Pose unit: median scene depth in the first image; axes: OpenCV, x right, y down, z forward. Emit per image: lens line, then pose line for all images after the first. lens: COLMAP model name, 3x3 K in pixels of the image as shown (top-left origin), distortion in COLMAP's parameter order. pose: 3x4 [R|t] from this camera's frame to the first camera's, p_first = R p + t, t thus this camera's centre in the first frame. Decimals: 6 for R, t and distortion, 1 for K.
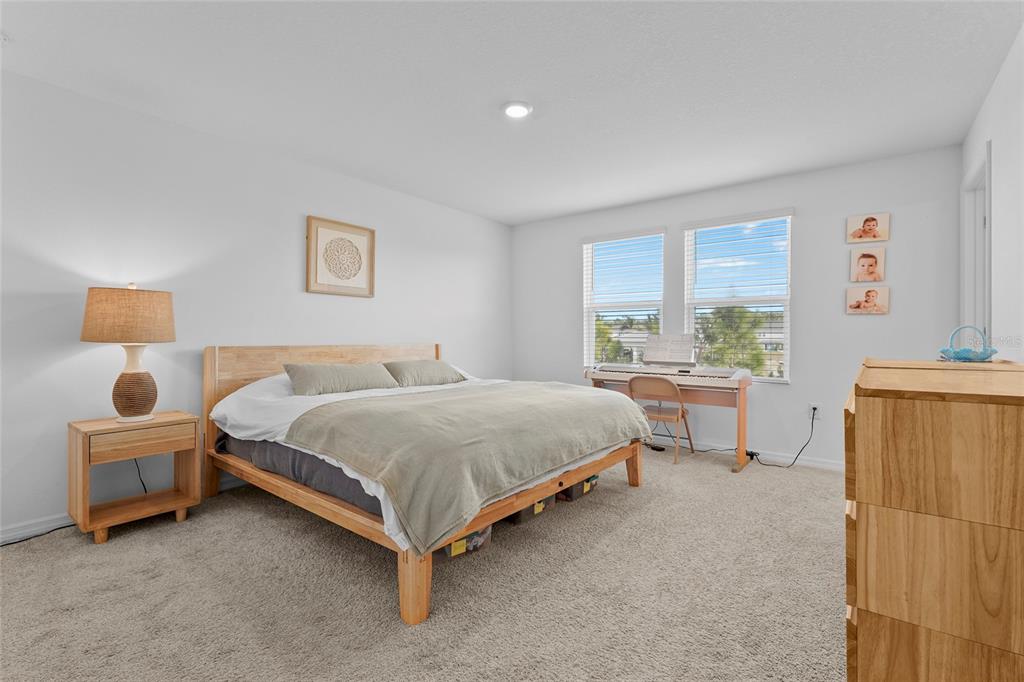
lens RADIAL K [[457.6, 0, 512.1], [0, 457.6, 330.1], [0, 0, 1]] dist [0.001543, 0.000061]
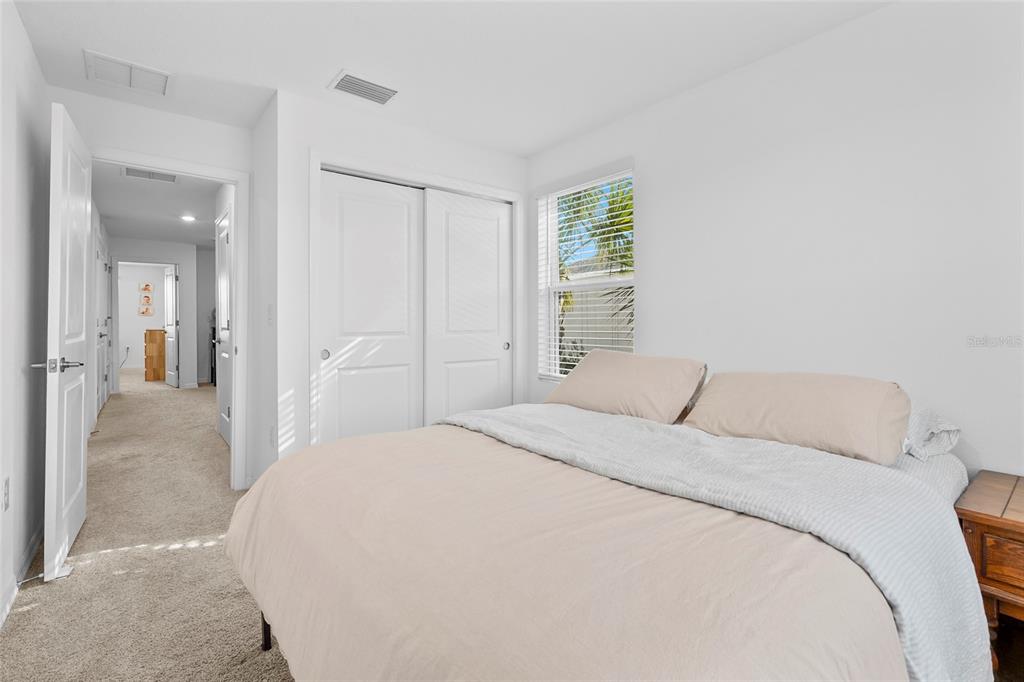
lens RADIAL K [[457.6, 0, 512.1], [0, 457.6, 330.1], [0, 0, 1]] dist [0.001543, 0.000061]
pose [[0.232254, -0.016922, 0.972508, -5.531471], [-0.015901, 0.999649, 0.021192, -0.148169], [-0.972525, -0.020386, 0.231903, -7.059784]]
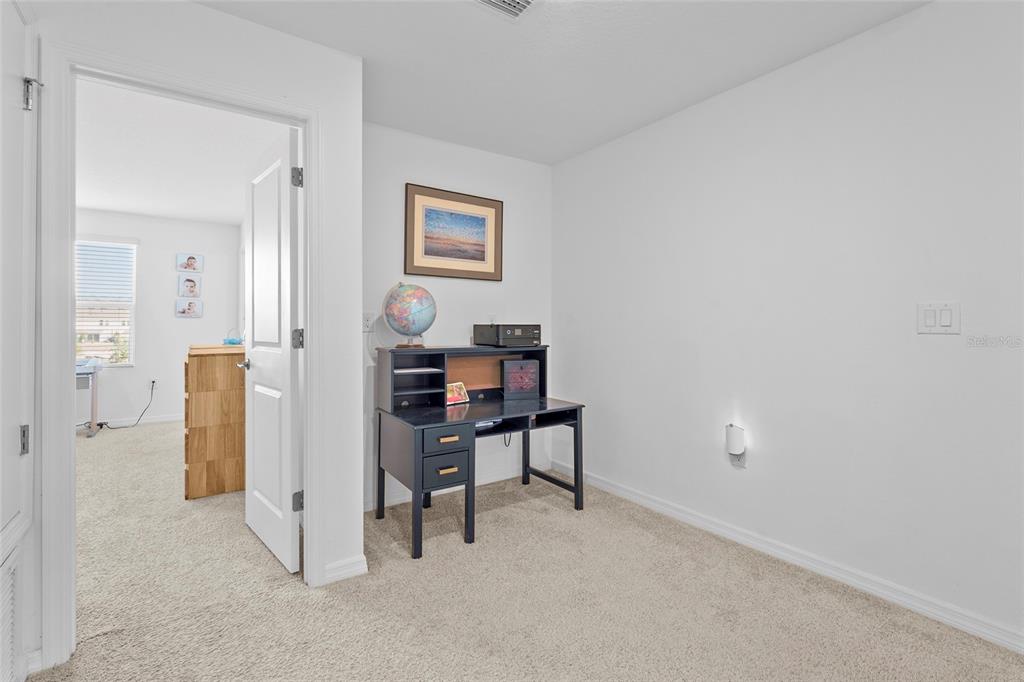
lens RADIAL K [[457.6, 0, 512.1], [0, 457.6, 330.1], [0, 0, 1]] dist [0.001543, 0.000061]
pose [[0.288267, -0.008822, 0.957509, -1.413487], [-0.015174, 0.999790, 0.013780, -0.099326], [-0.957430, -0.018502, 0.288072, -1.769243]]
